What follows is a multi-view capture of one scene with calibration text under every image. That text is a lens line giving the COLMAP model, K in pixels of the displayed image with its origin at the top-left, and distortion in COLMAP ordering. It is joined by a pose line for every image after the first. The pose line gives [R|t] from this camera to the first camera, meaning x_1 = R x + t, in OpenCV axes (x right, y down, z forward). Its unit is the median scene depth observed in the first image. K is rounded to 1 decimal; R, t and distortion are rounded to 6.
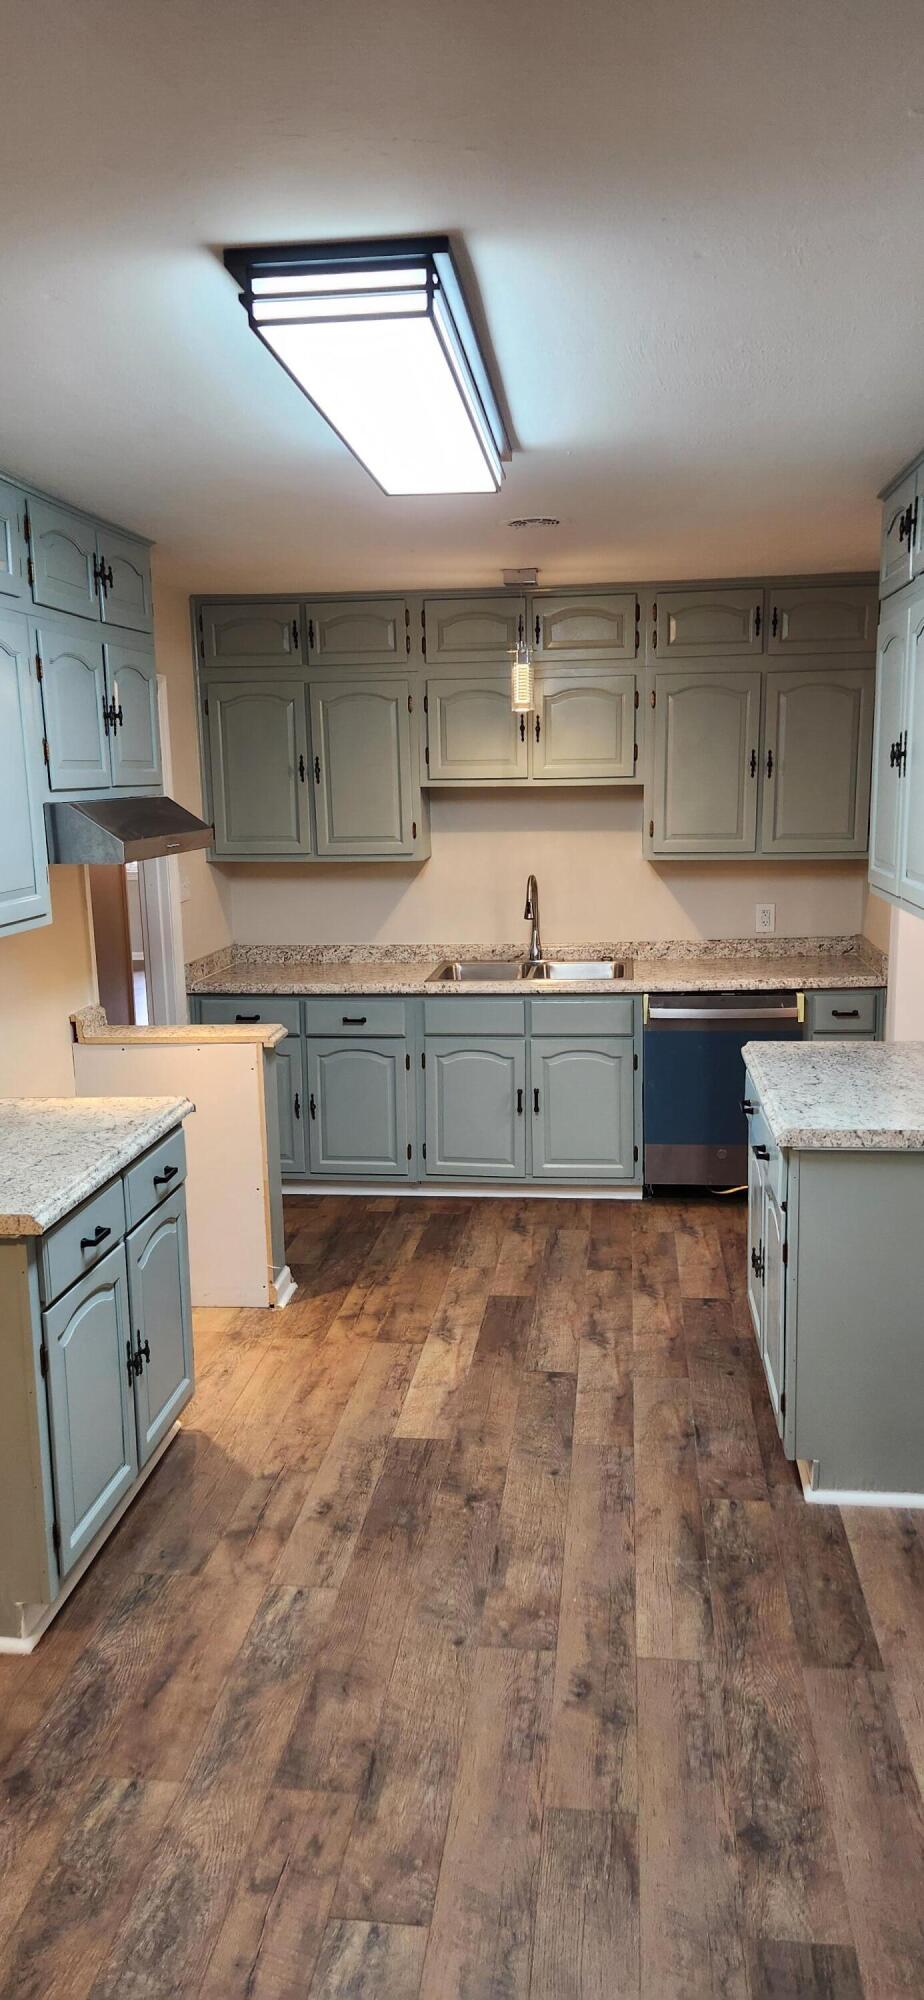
lens RADIAL K [[1396.8, 0, 460.8], [0, 1396.8, 1017.6], [0, 0, 1]] dist [0.088577, -0.051160]
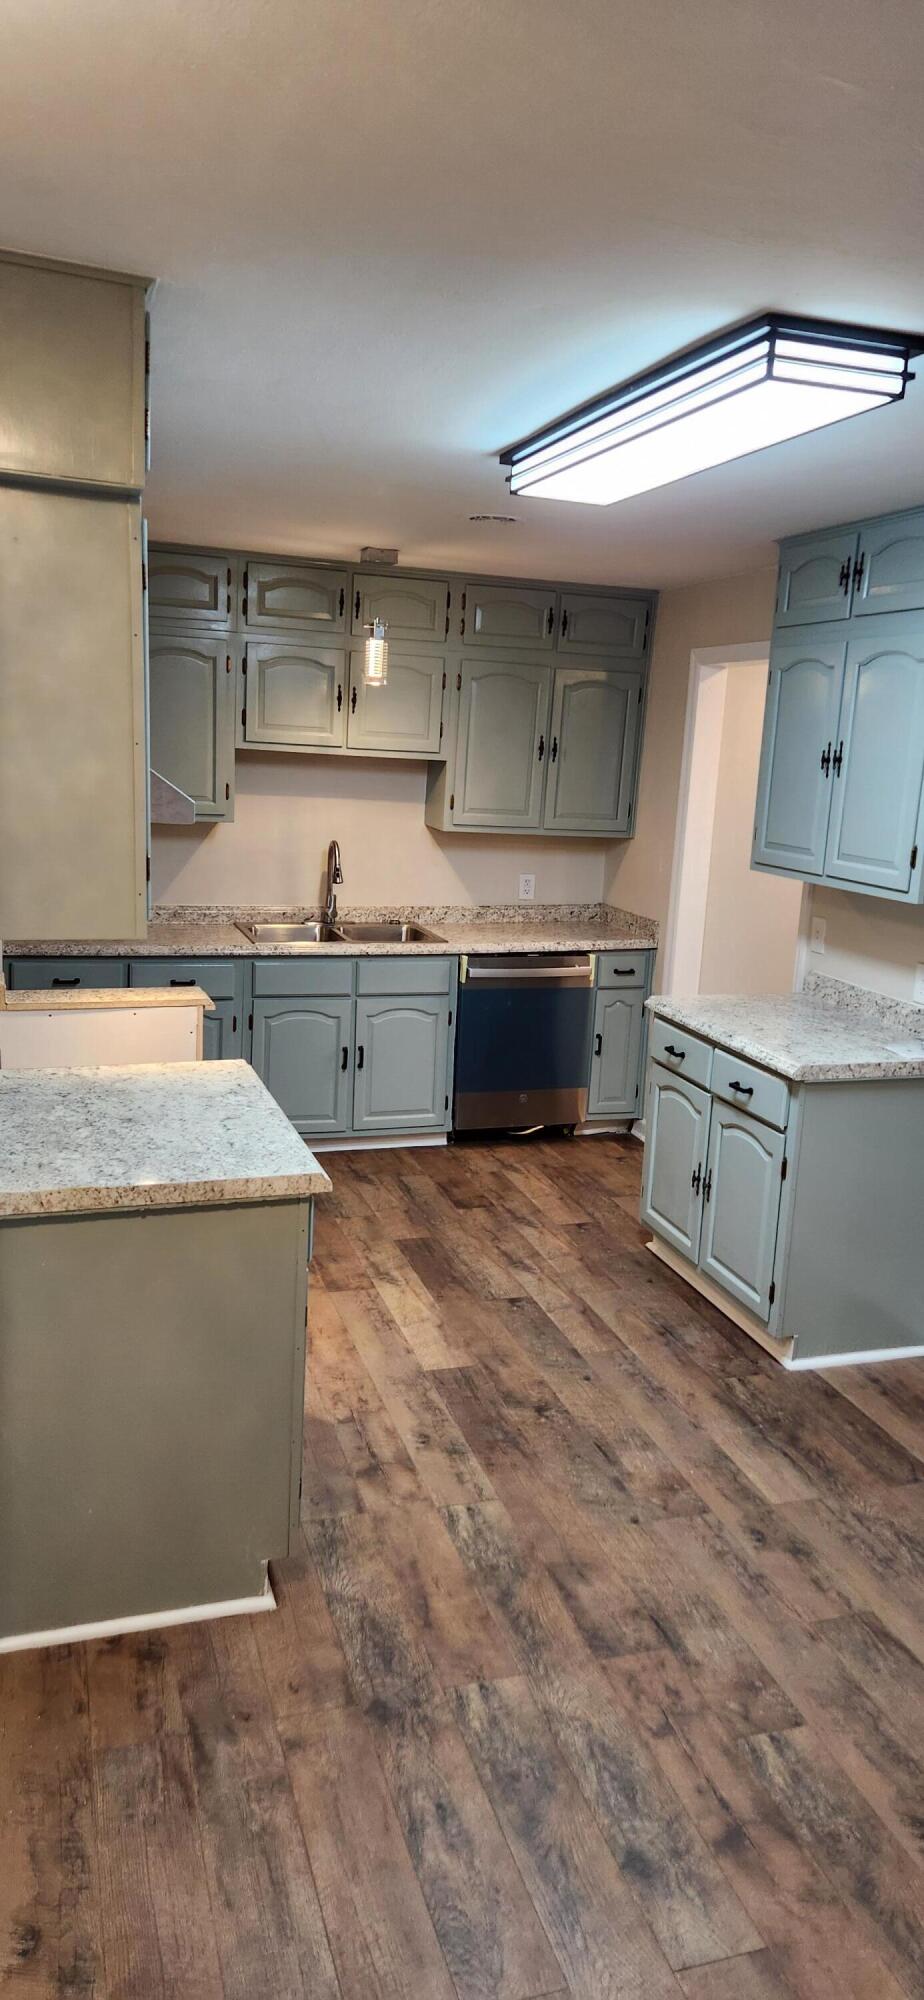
lens RADIAL K [[1396.8, 0, 474.3], [0, 1396.8, 1008.5], [0, 0, 1]] dist [0.088577, -0.051160]
pose [[0.895873, -0.019821, 0.443867, -0.340904], [0.010144, 0.999657, 0.024165, -0.001520], [-0.444194, -0.017146, 0.895767, 0.023105]]
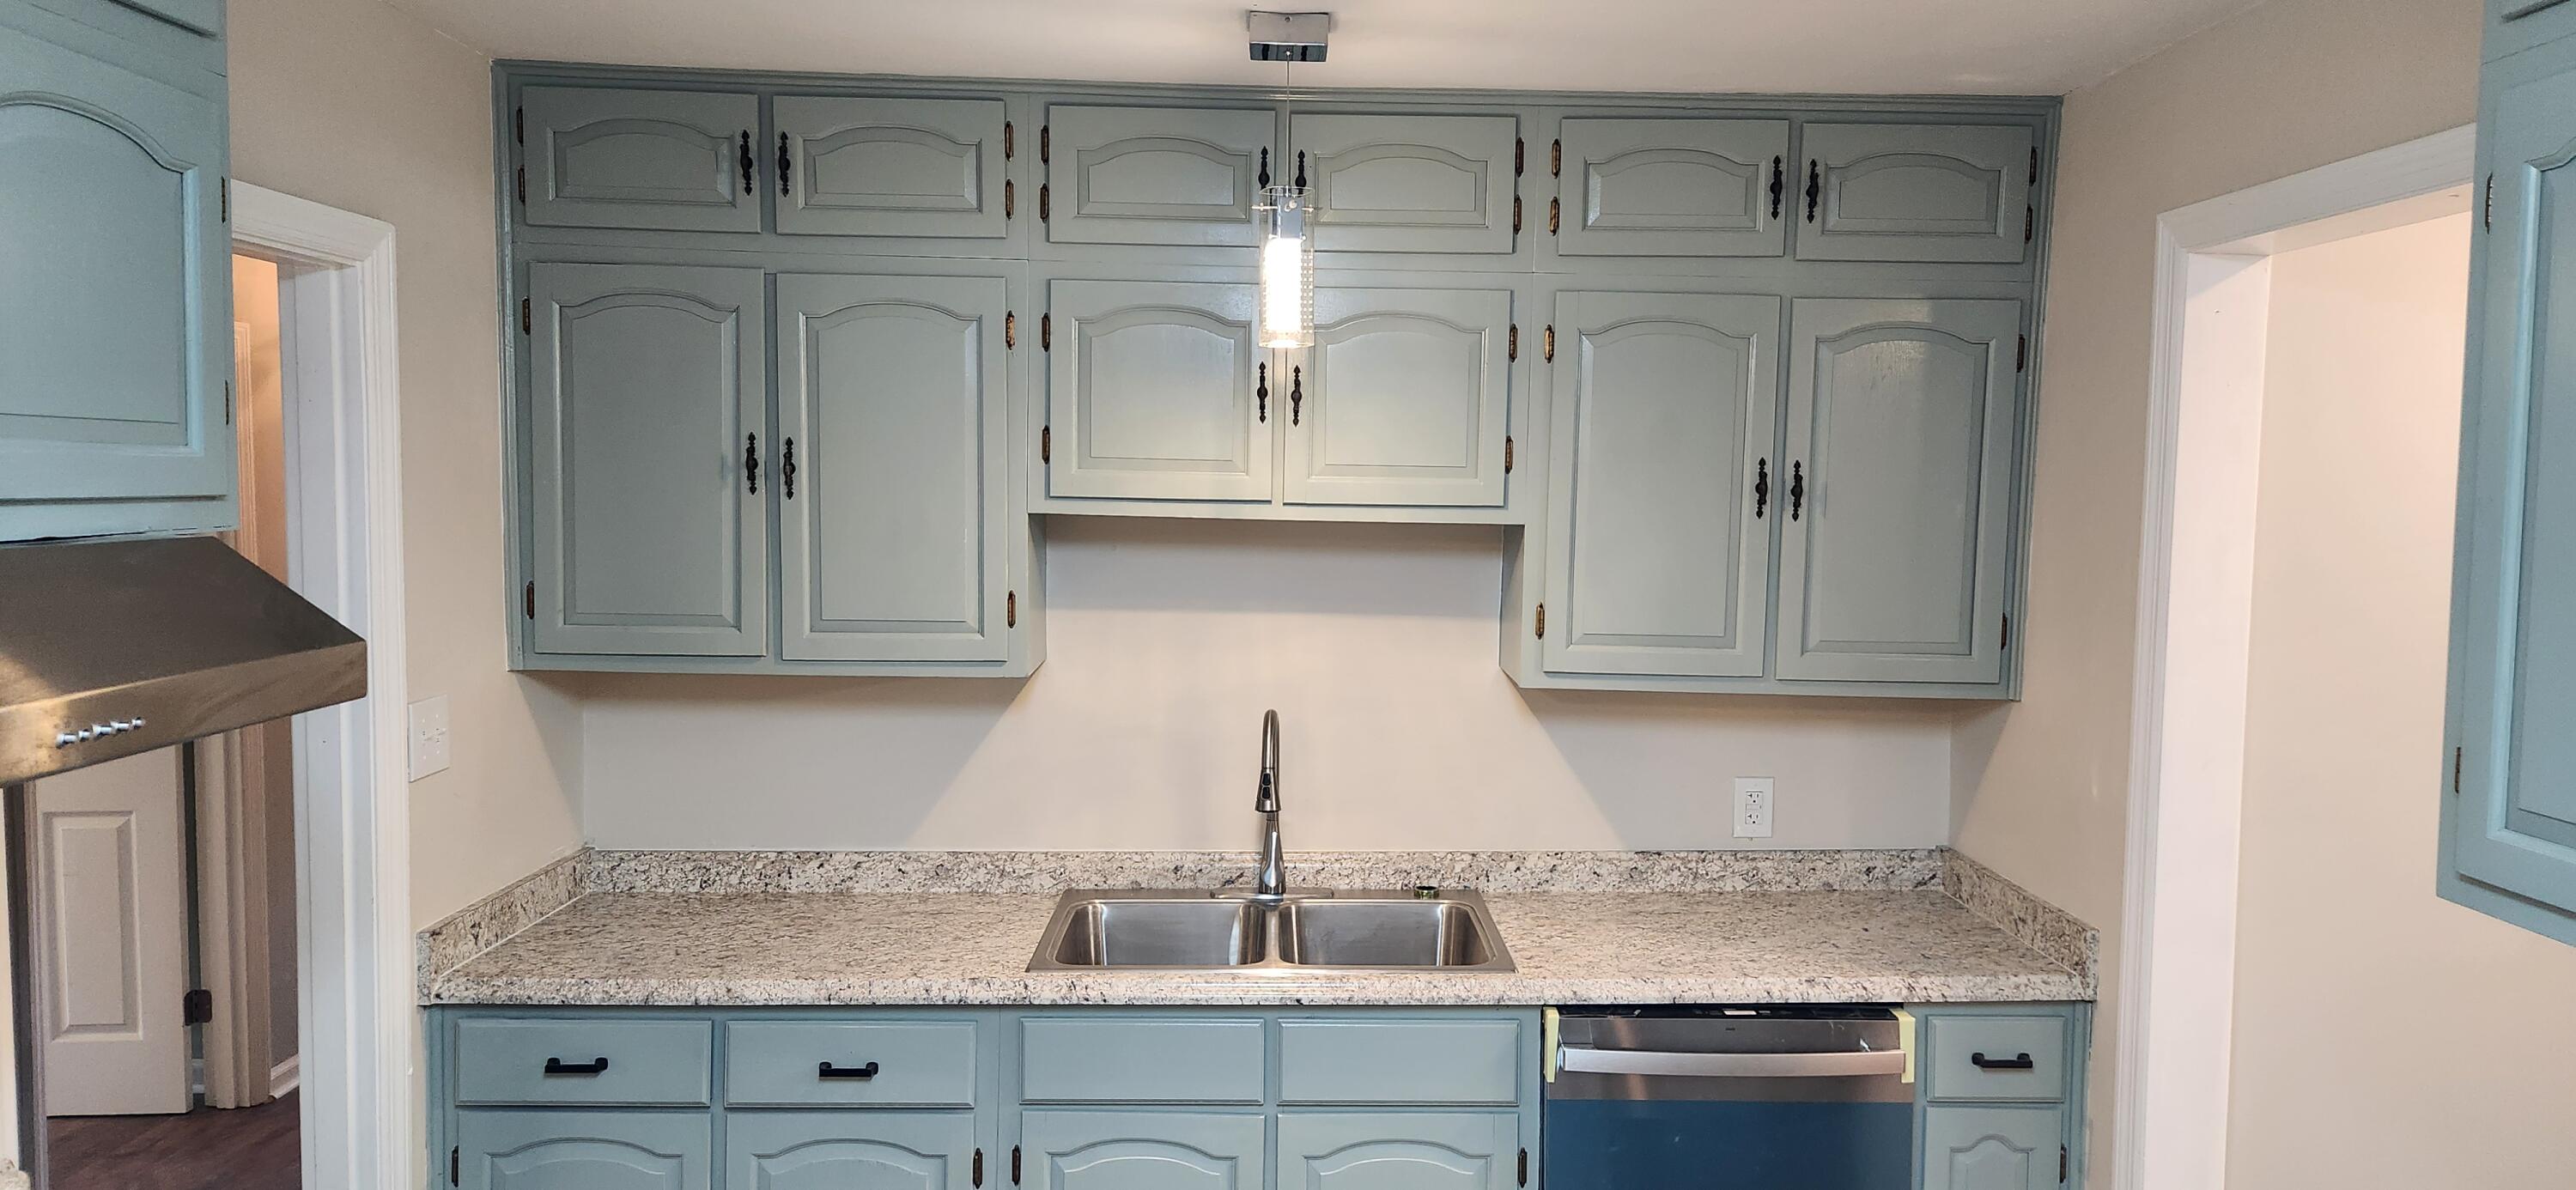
lens RADIAL K [[1715.5, 0, 1311.5], [0, 1715.5, 575.8], [0, 0, 1]] dist [0.071456, -0.056244]
pose [[0.988401, 0.025022, 0.149792, -0.022147], [-0.007132, 0.992893, -0.118800, -0.084769], [-0.151700, 0.116354, 0.981554, 0.475119]]
